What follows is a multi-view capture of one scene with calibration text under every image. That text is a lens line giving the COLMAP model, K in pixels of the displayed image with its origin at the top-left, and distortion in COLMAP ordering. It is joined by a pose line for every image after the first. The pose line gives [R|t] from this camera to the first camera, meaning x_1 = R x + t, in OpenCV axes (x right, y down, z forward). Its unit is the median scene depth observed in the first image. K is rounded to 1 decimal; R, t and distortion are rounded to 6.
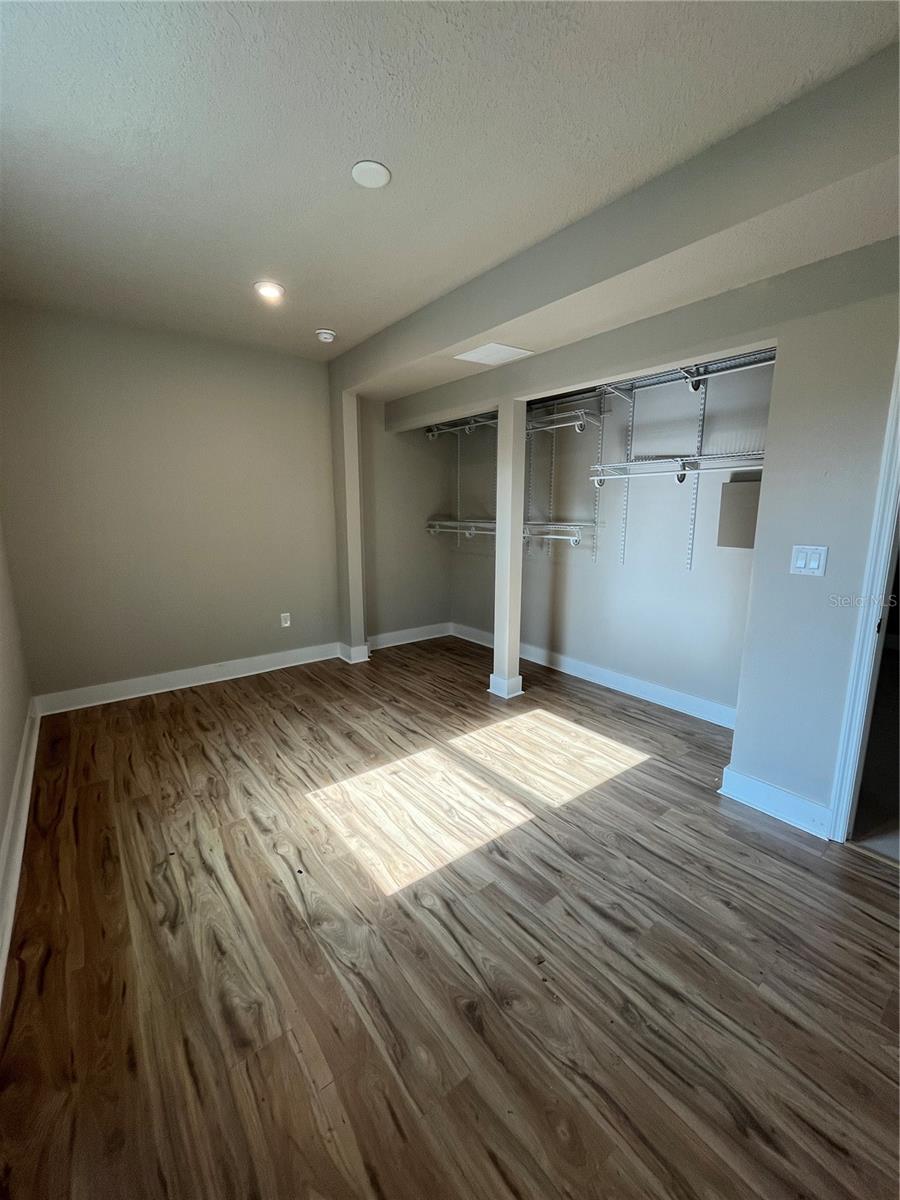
lens RADIAL K [[485.0, 0, 453.6], [0, 485.0, 595.9], [0, 0, 1]] dist [-0.003212, -0.000414]
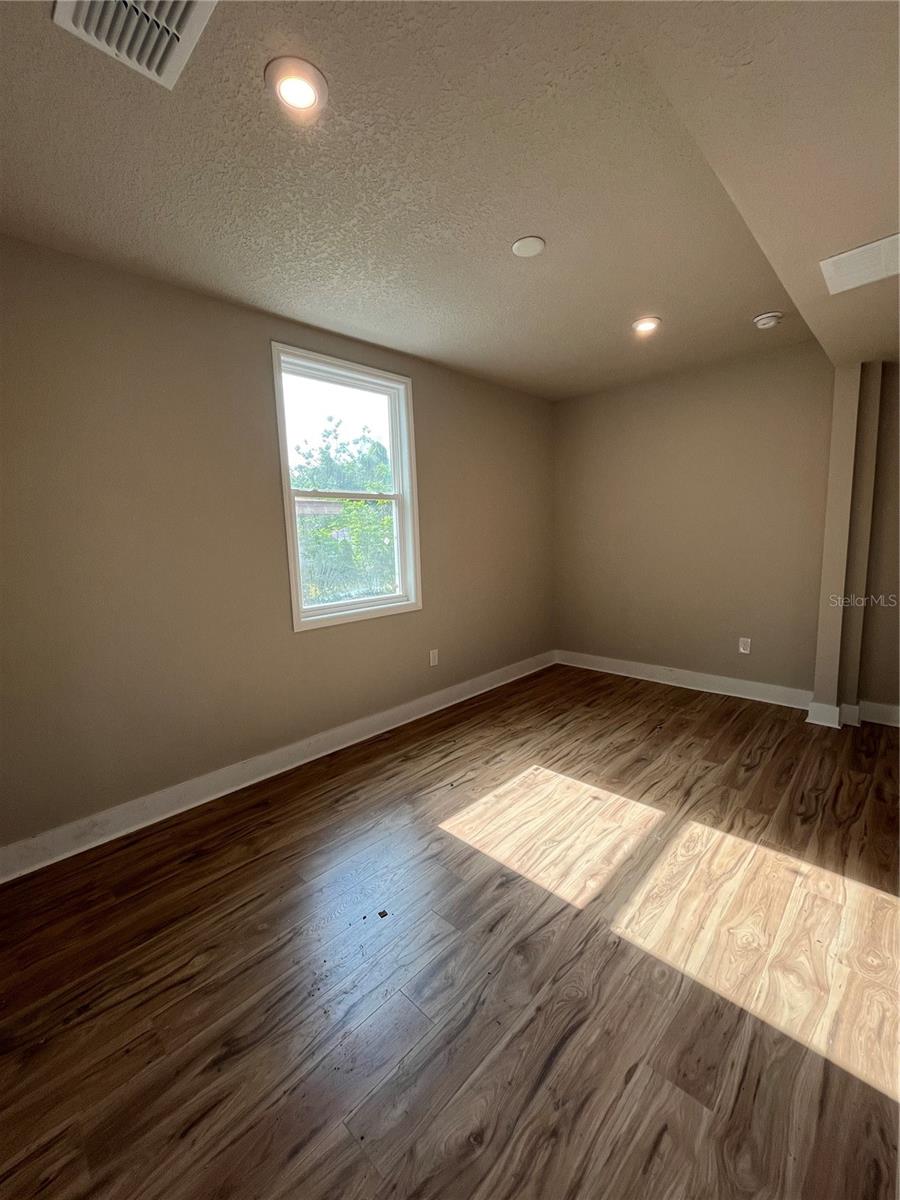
lens RADIAL K [[485.0, 0, 453.6], [0, 485.0, 595.9], [0, 0, 1]] dist [-0.003212, -0.000414]
pose [[0.140618, 0.123677, -0.982309, 0.741875], [-0.145801, 0.983936, 0.103011, -0.090853], [0.979269, 0.128736, 0.156391, 0.521117]]
